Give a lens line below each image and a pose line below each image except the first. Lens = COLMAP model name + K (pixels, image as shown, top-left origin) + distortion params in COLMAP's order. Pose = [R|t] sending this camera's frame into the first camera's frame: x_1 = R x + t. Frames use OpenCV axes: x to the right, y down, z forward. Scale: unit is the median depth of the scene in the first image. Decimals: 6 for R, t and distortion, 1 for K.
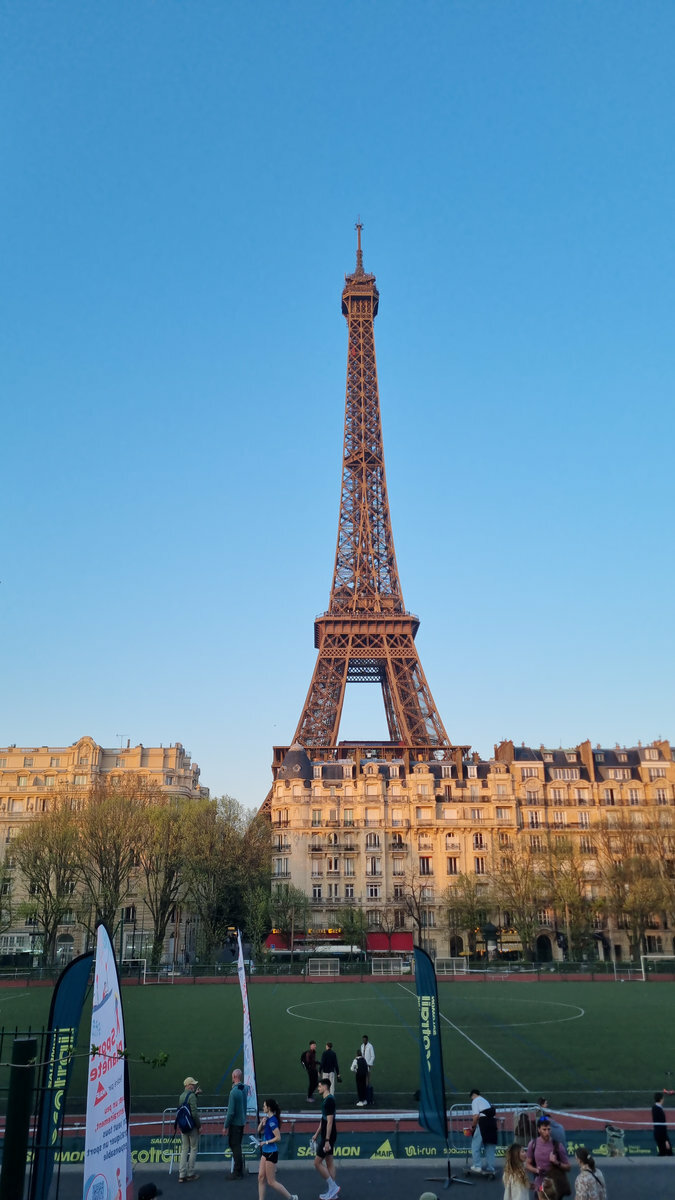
lens RADIAL K [[907.7, 0, 337.5], [0, 907.7, 600.0], [0, 0, 1]] dist [0.022592, 0.001611]
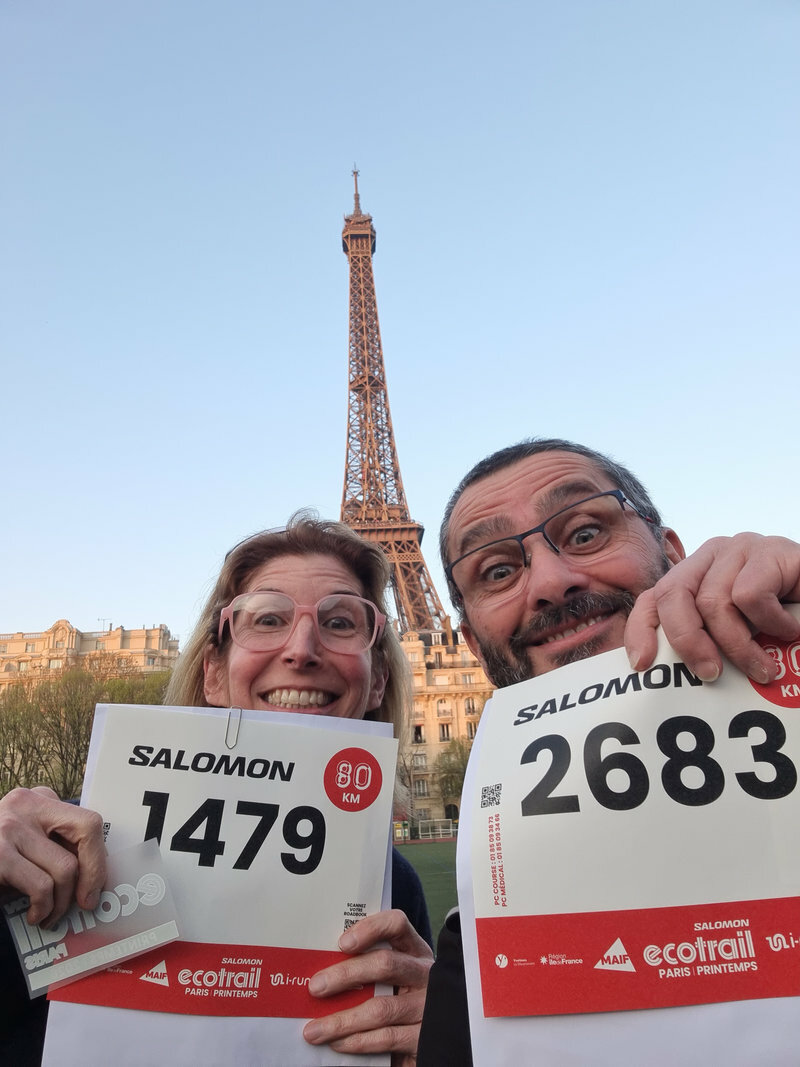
lens RADIAL K [[799.9, 0, 400.0], [0, 799.9, 533.5], [0, 0, 1]] dist [0.001372, -0.002692]
pose [[0.997970, -0.042098, 0.047778, 0.041740], [0.041936, 0.999111, 0.004393, 0.066004], [-0.047921, -0.002381, 0.998848, 0.129775]]
